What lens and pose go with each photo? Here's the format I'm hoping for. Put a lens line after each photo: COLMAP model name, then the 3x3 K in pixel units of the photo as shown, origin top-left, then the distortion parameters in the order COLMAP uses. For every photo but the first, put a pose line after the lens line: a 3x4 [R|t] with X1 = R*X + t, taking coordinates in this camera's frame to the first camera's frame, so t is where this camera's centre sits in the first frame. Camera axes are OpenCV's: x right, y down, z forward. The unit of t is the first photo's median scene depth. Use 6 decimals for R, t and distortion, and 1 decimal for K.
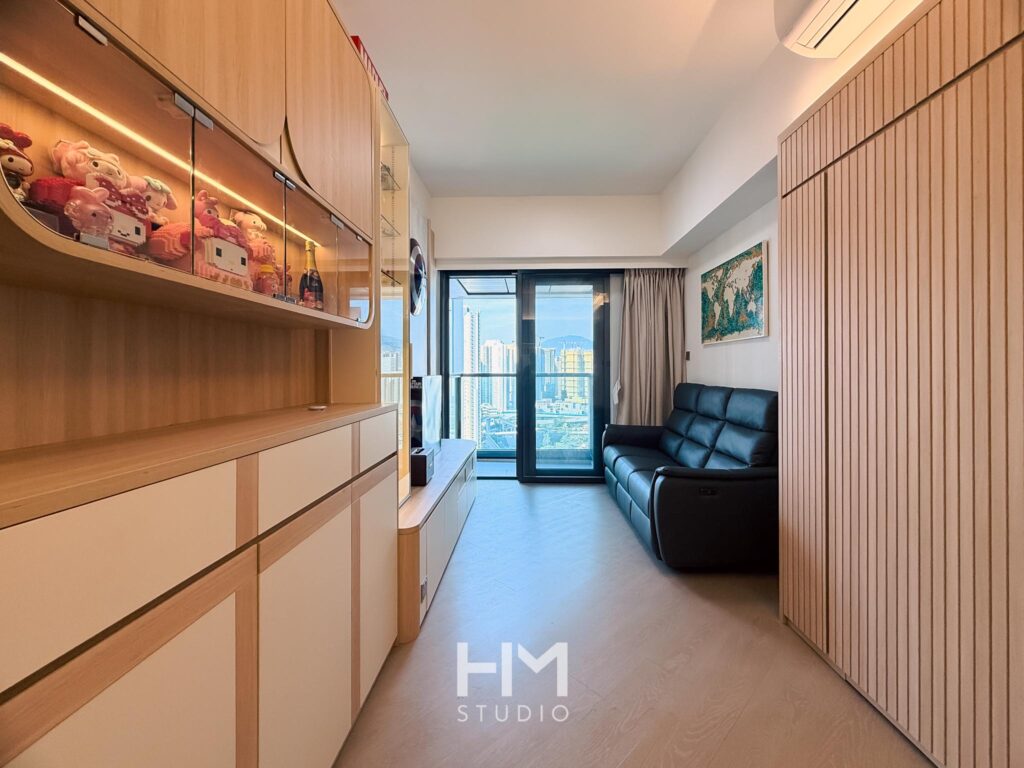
lens RADIAL K [[410.7, 0, 522.2], [0, 410.7, 368.4], [0, 0, 1]] dist [0.000921, 0.000020]
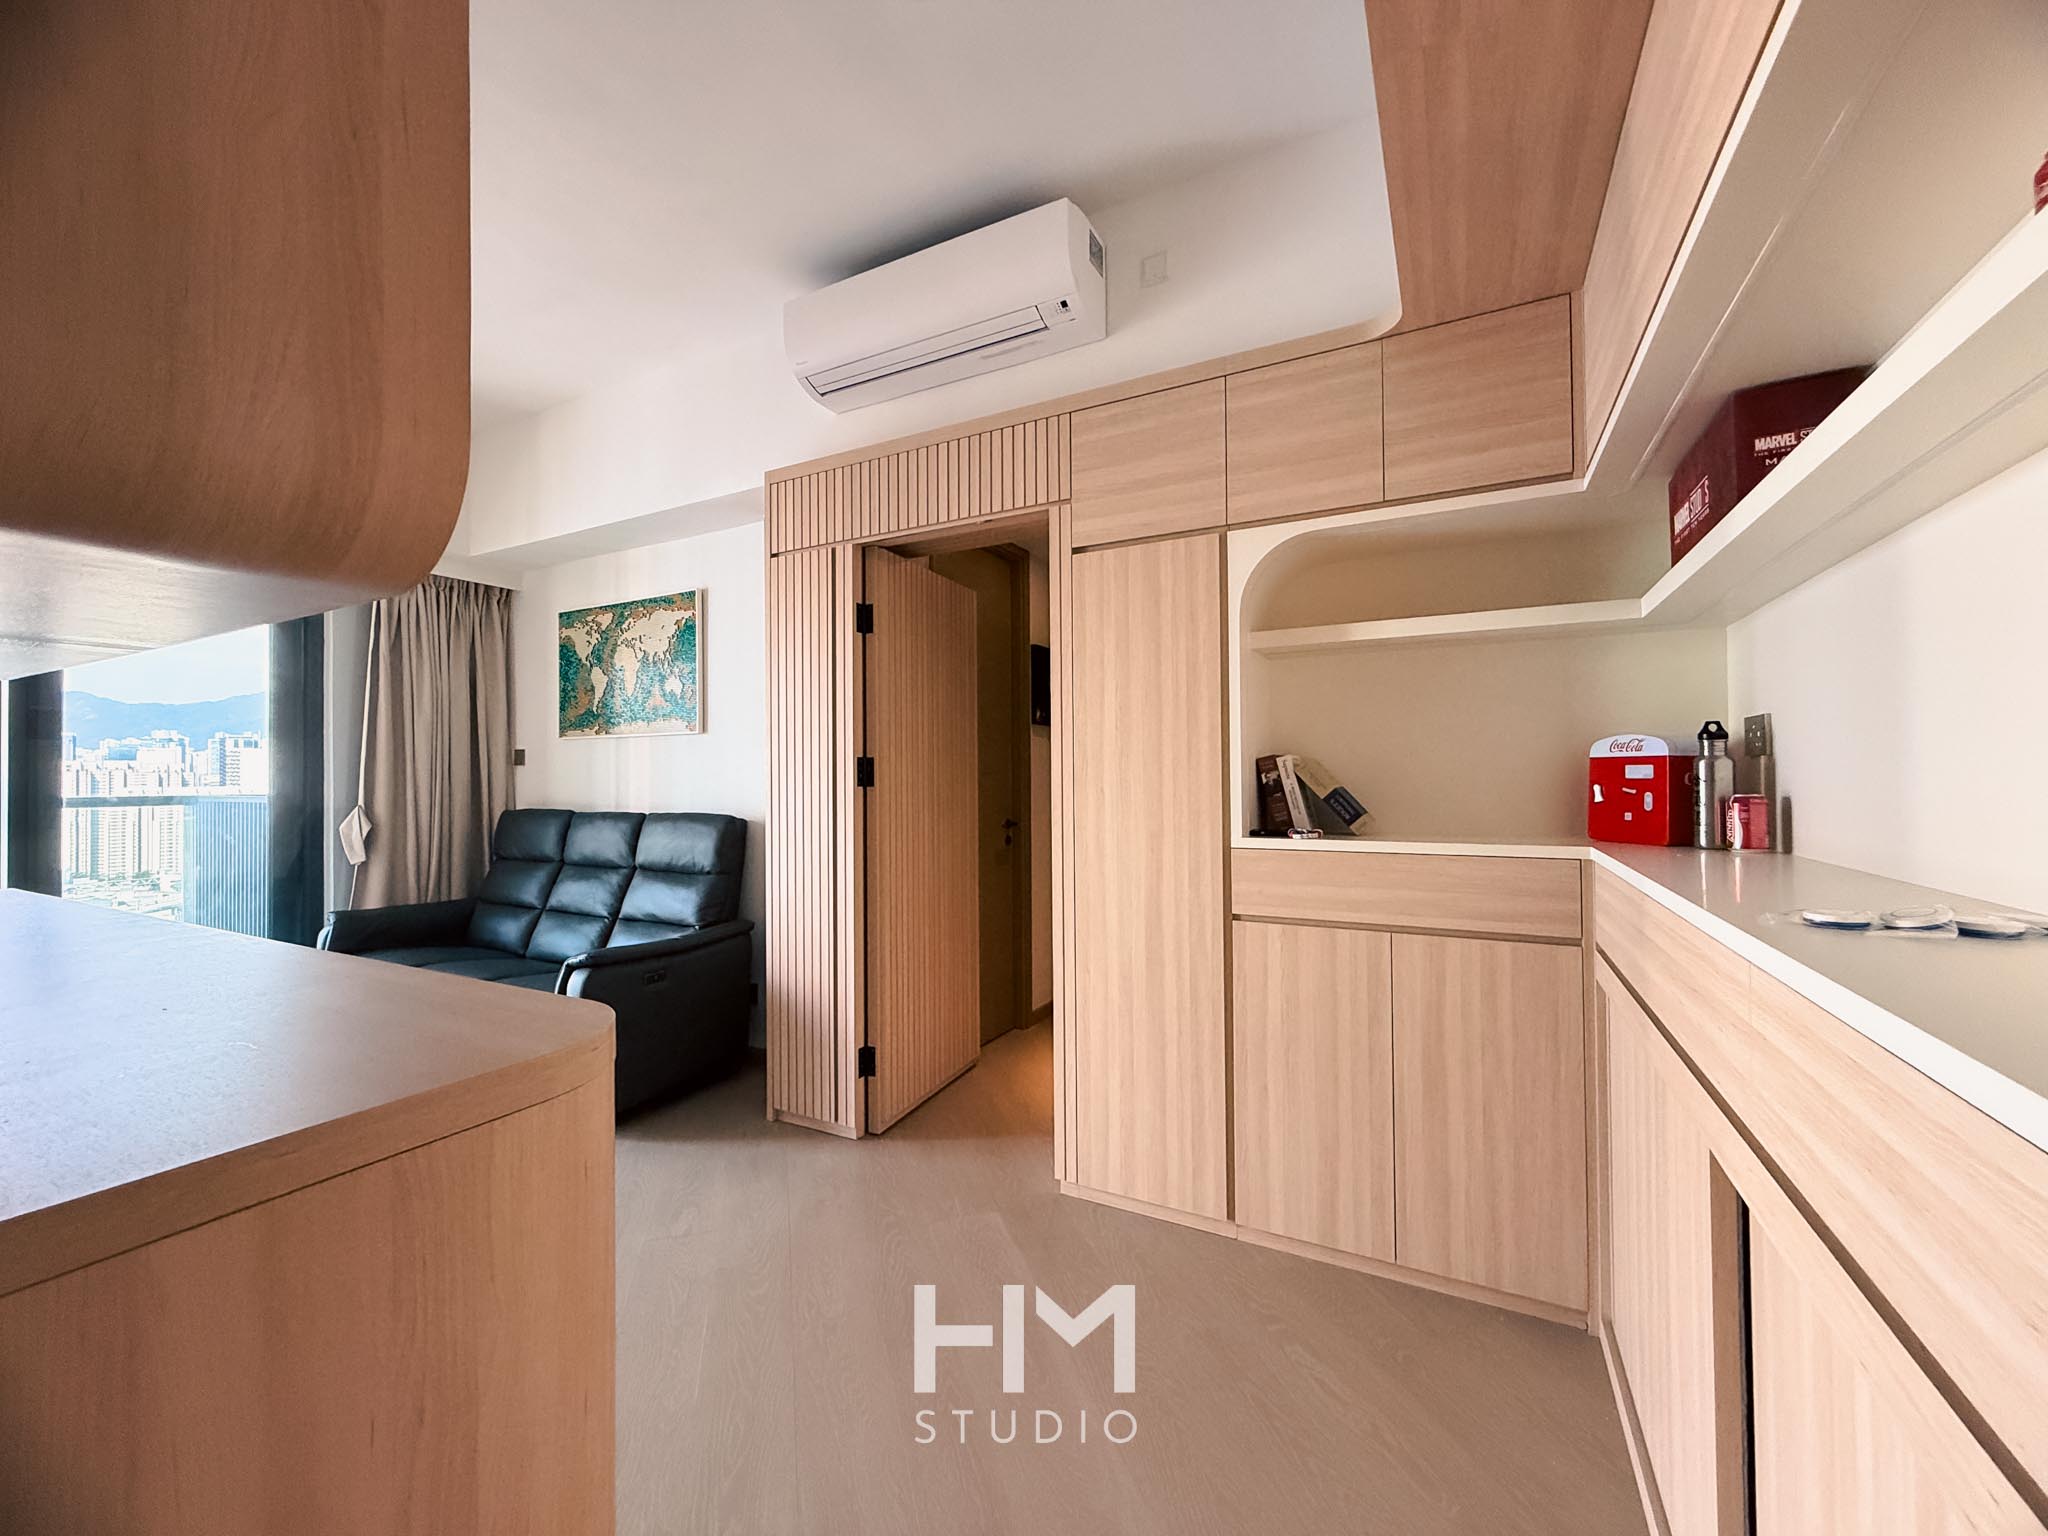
lens RADIAL K [[794.3, 0, 1024.0], [0, 794.3, 768.0], [0, 0, 1]] dist [0.000441, 0.000034]
pose [[0.449886, 0.012326, 0.893001, -0.280365], [0.003725, 0.999870, -0.015678, -0.000080], [-0.893078, 0.010380, 0.449782, -0.040987]]
